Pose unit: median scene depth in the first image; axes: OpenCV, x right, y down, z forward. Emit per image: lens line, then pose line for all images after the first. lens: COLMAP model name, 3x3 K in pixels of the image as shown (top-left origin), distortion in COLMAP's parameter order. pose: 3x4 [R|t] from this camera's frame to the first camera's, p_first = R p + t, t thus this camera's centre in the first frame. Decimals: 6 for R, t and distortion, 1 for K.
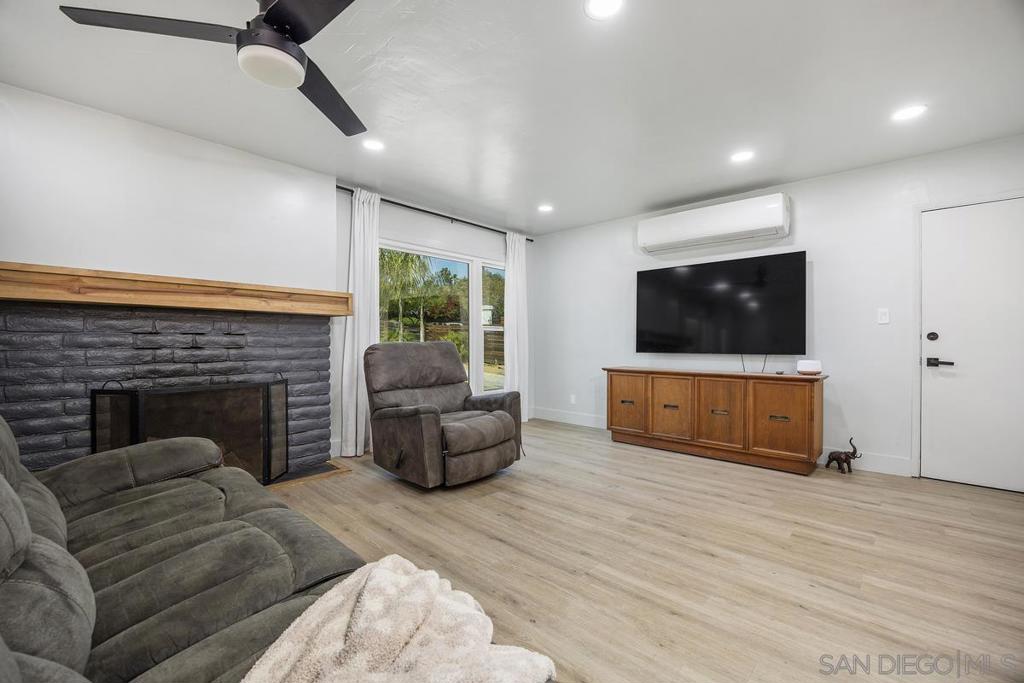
lens RADIAL K [[416.6, 0, 513.7], [0, 416.6, 339.4], [0, 0, 1]] dist [-0.001782, -0.000467]
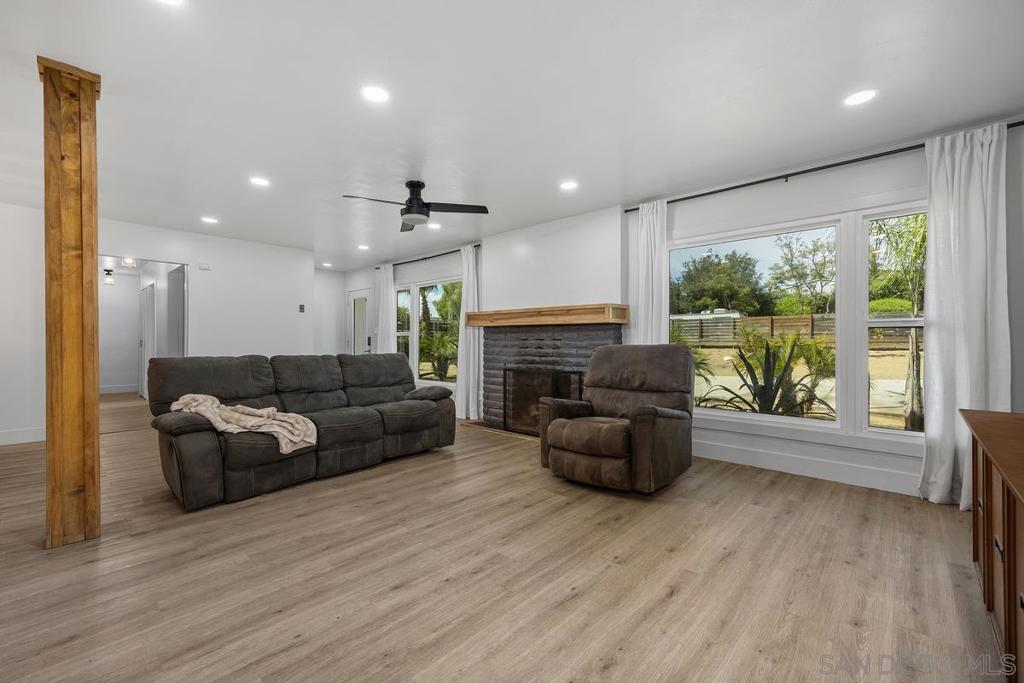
lens RADIAL K [[416.6, 0, 511.9], [0, 416.6, 338.7], [0, 0, 1]] dist [-0.001782, -0.000467]
pose [[0.028010, -0.016082, -0.999478, 0.923678], [-0.000691, 0.999870, -0.016108, 0.010336], [0.999607, 0.001142, 0.027995, 0.827808]]
